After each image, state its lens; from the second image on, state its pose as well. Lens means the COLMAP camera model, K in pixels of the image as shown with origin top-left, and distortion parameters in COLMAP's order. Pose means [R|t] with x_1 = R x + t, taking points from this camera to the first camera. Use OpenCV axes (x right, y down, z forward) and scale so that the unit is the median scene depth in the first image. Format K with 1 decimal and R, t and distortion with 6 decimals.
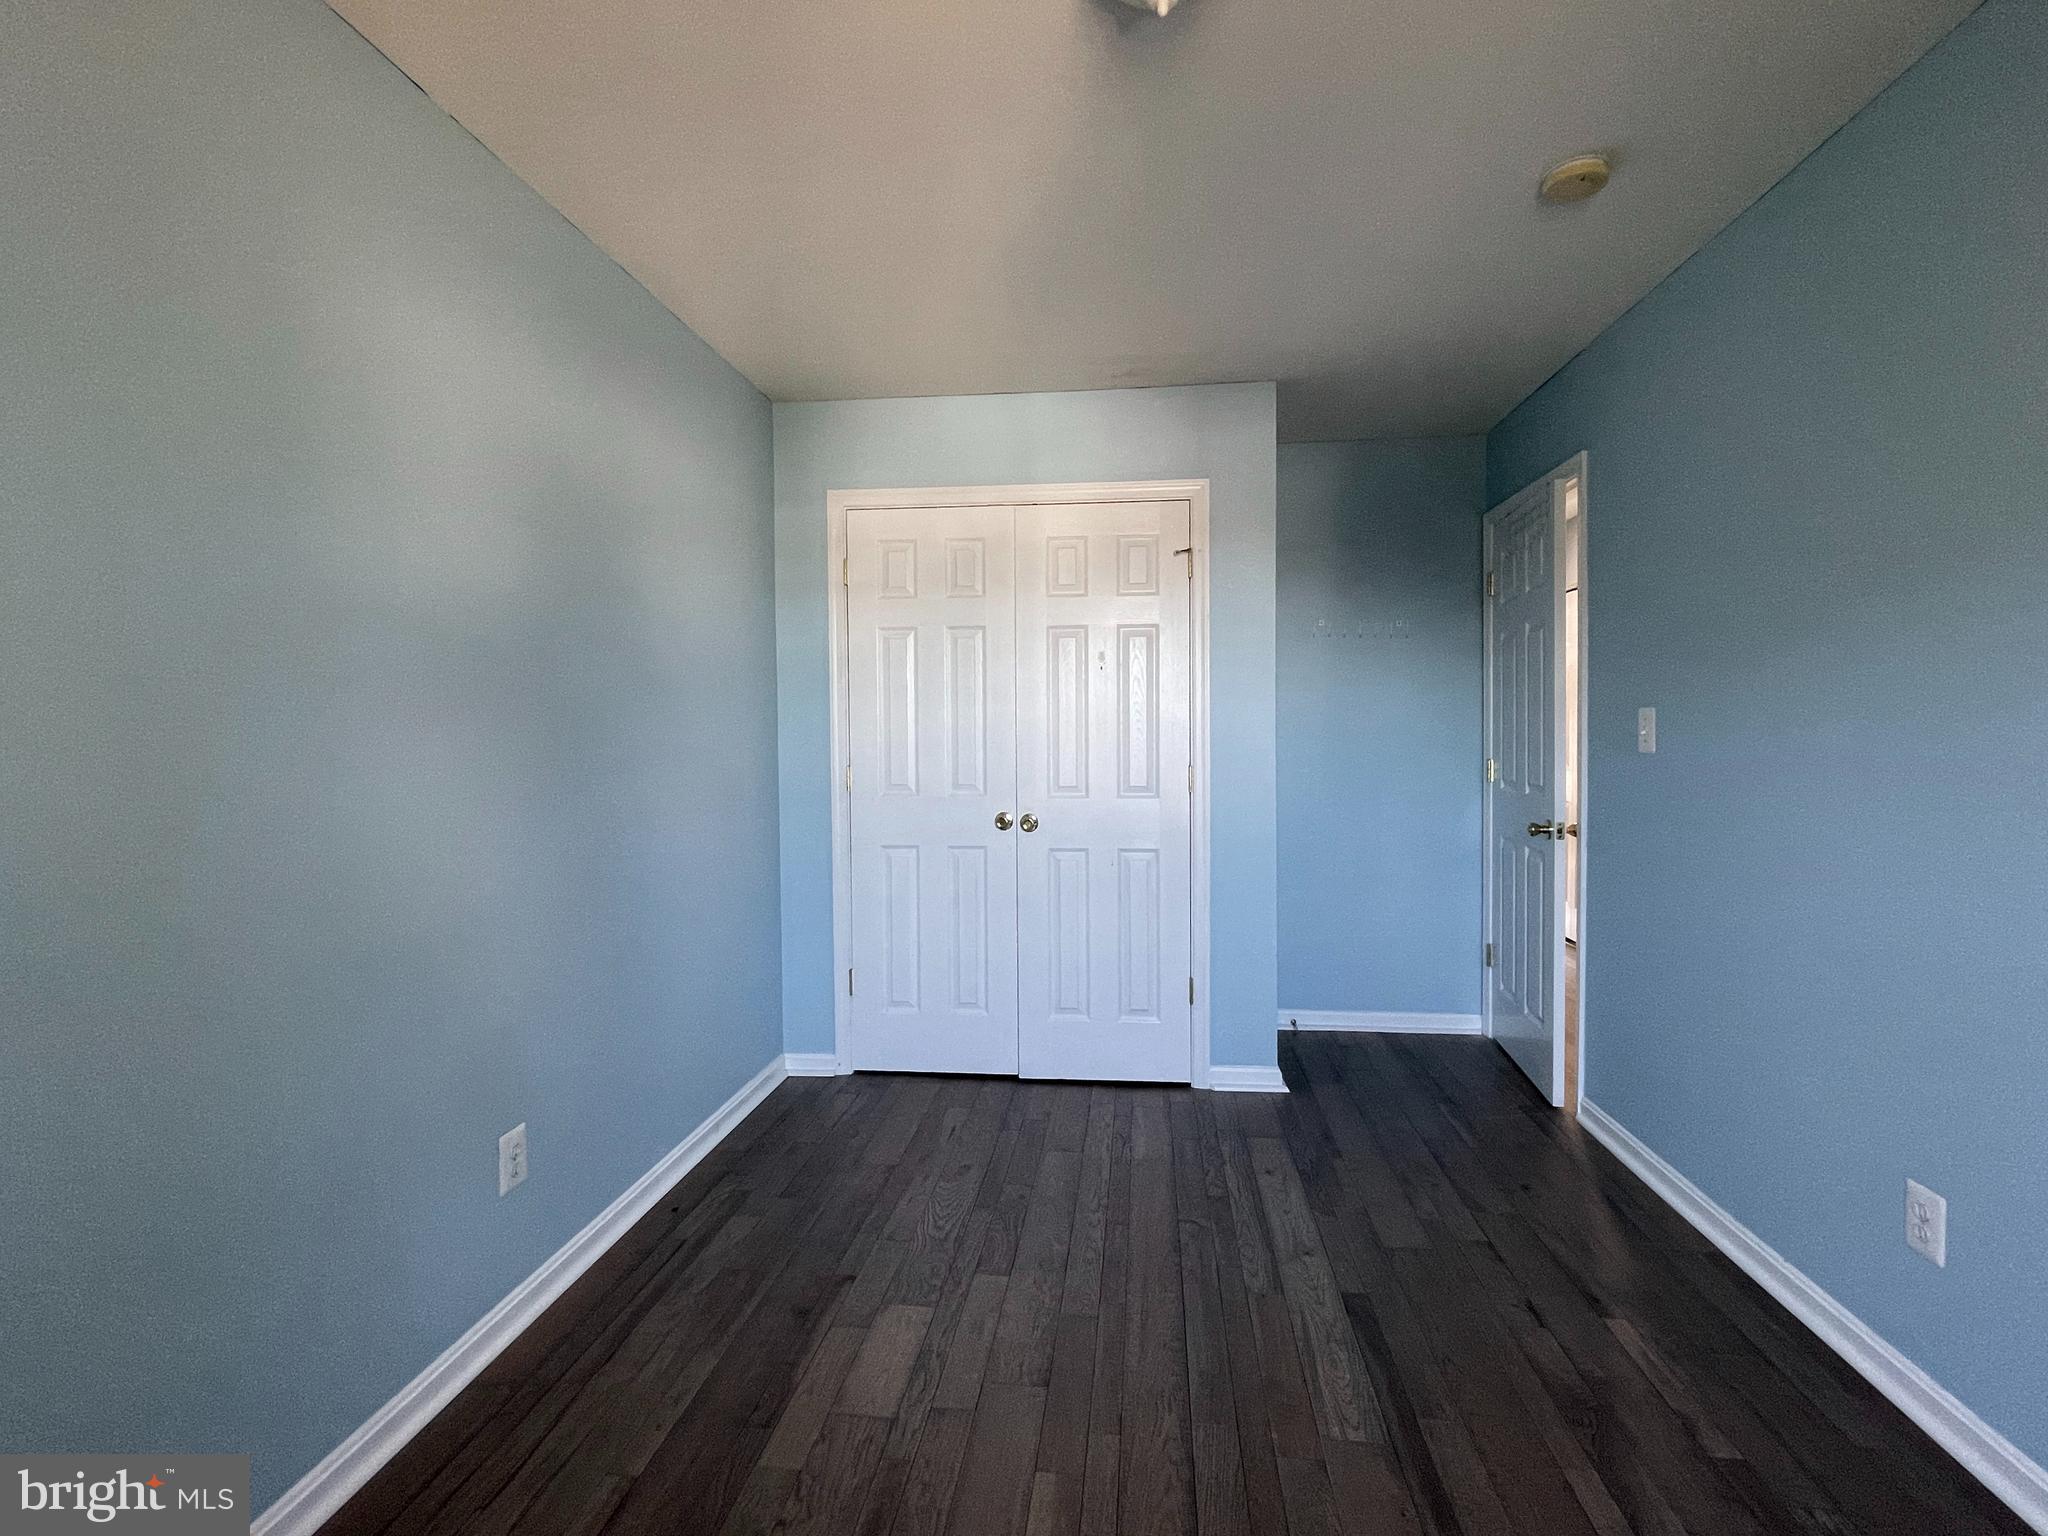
lens RADIAL K [[983.0, 0, 1039.0], [0, 983.0, 761.9], [0, 0, 1]] dist [-0.006658, -0.000478]
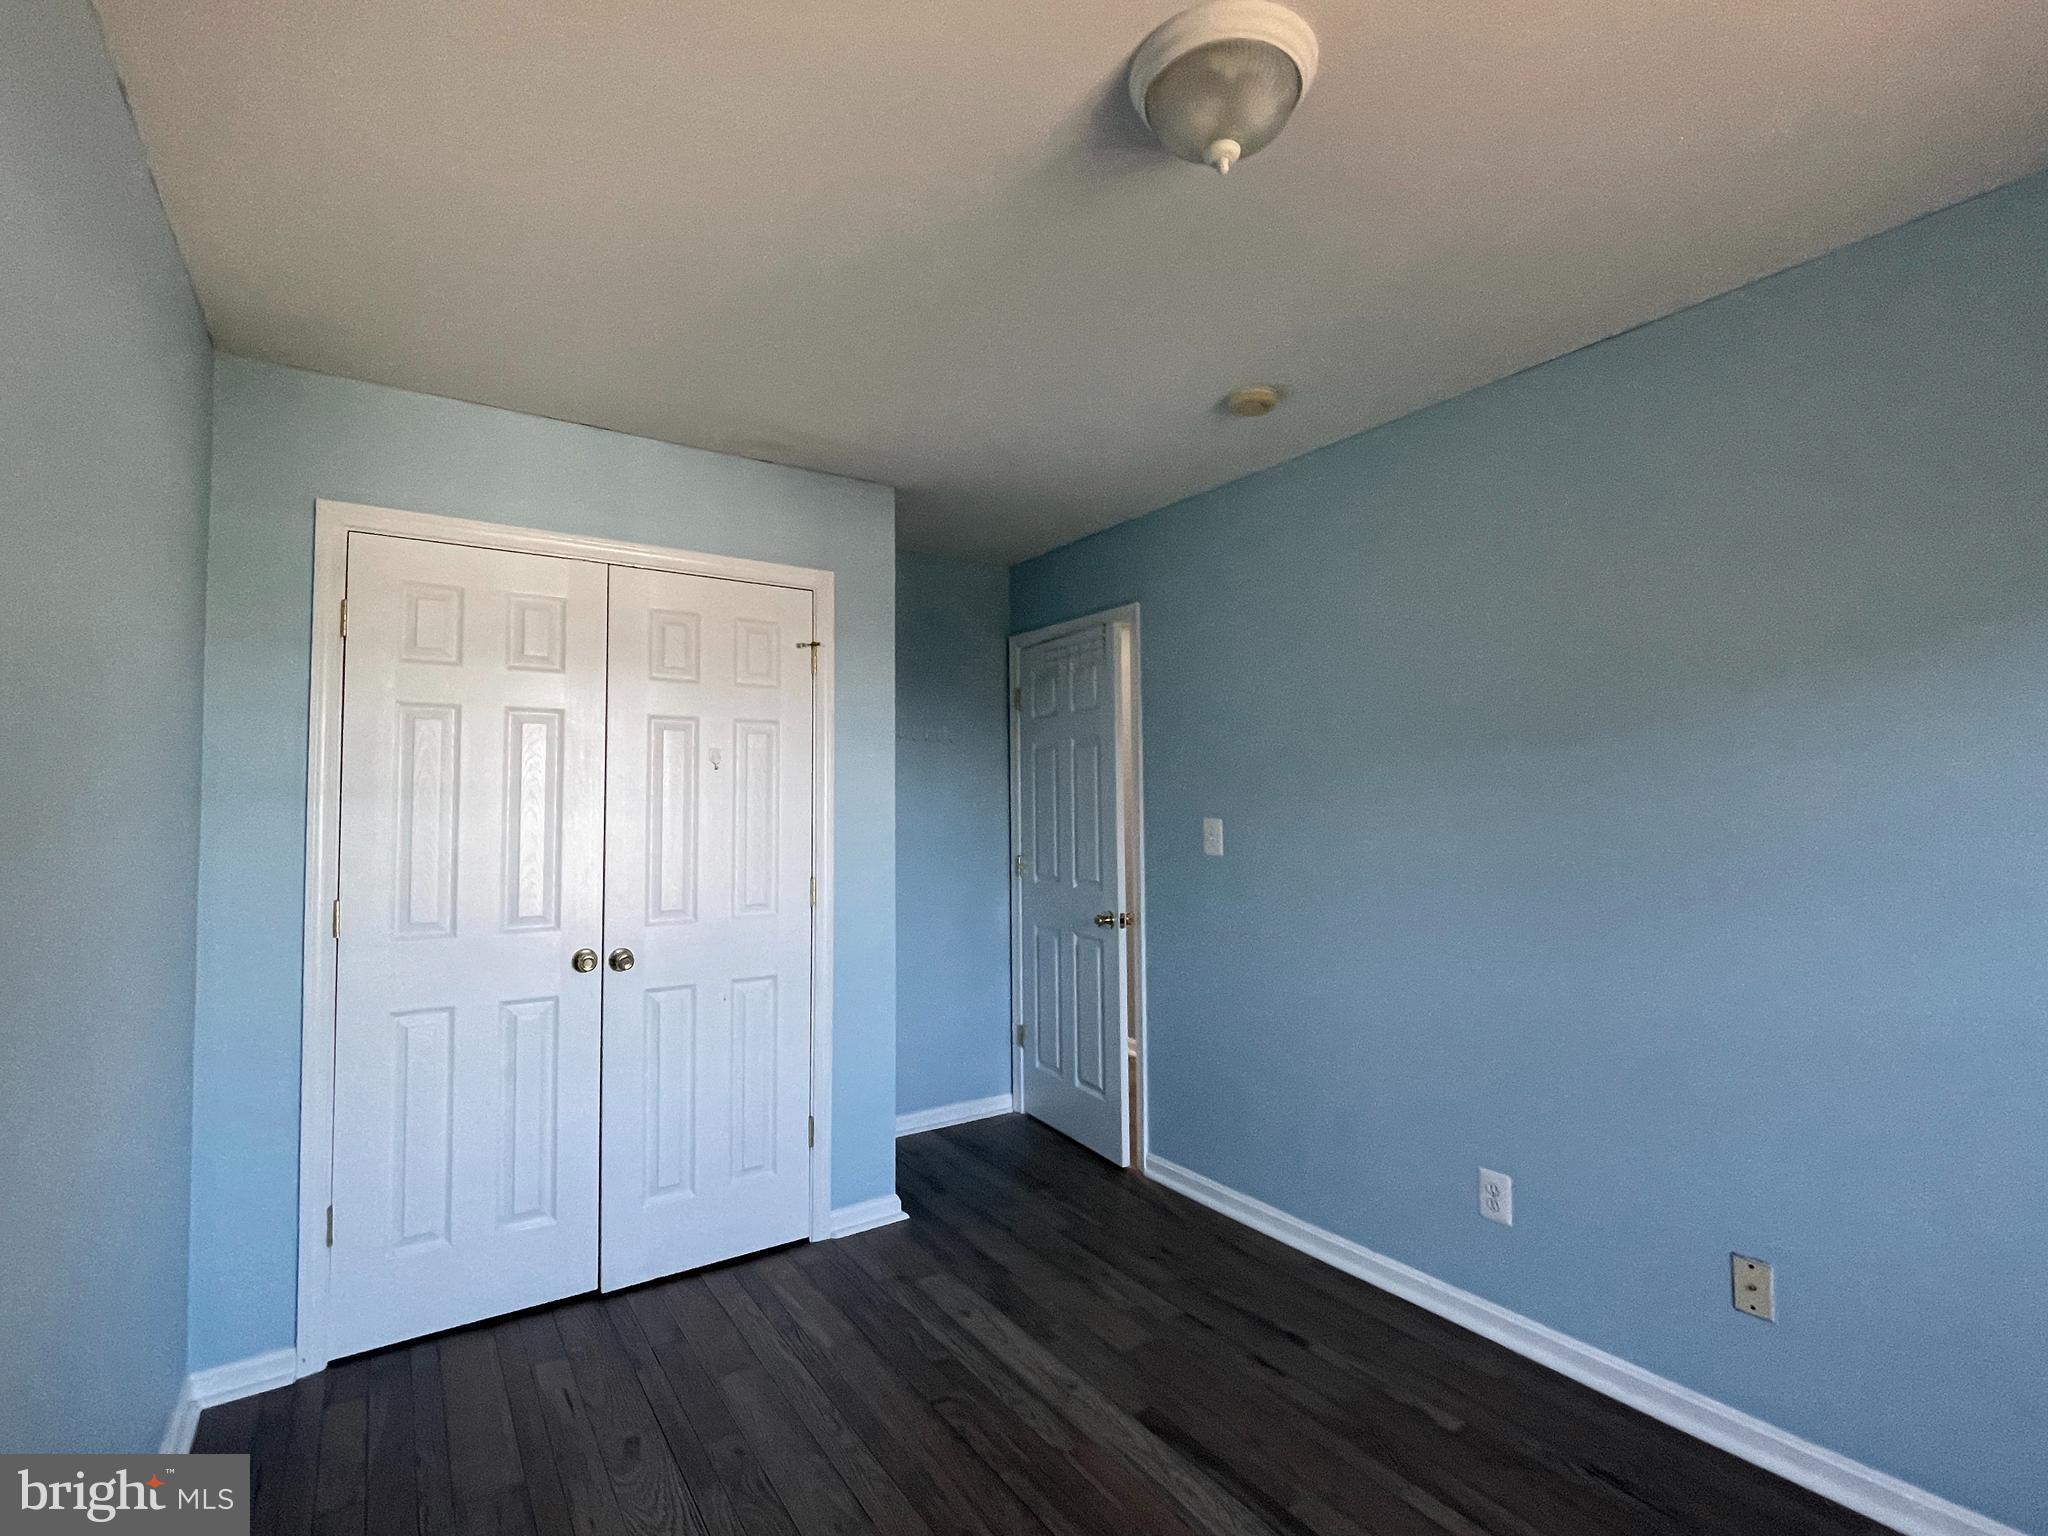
lens RADIAL K [[983.0, 0, 1039.0], [0, 983.0, 761.9], [0, 0, 1]] dist [-0.006658, -0.000478]
pose [[0.754564, 0.028379, 0.655612, -0.287737], [0.018624, 0.997736, -0.064623, -0.041253], [-0.655962, 0.060972, 0.752327, 0.173586]]
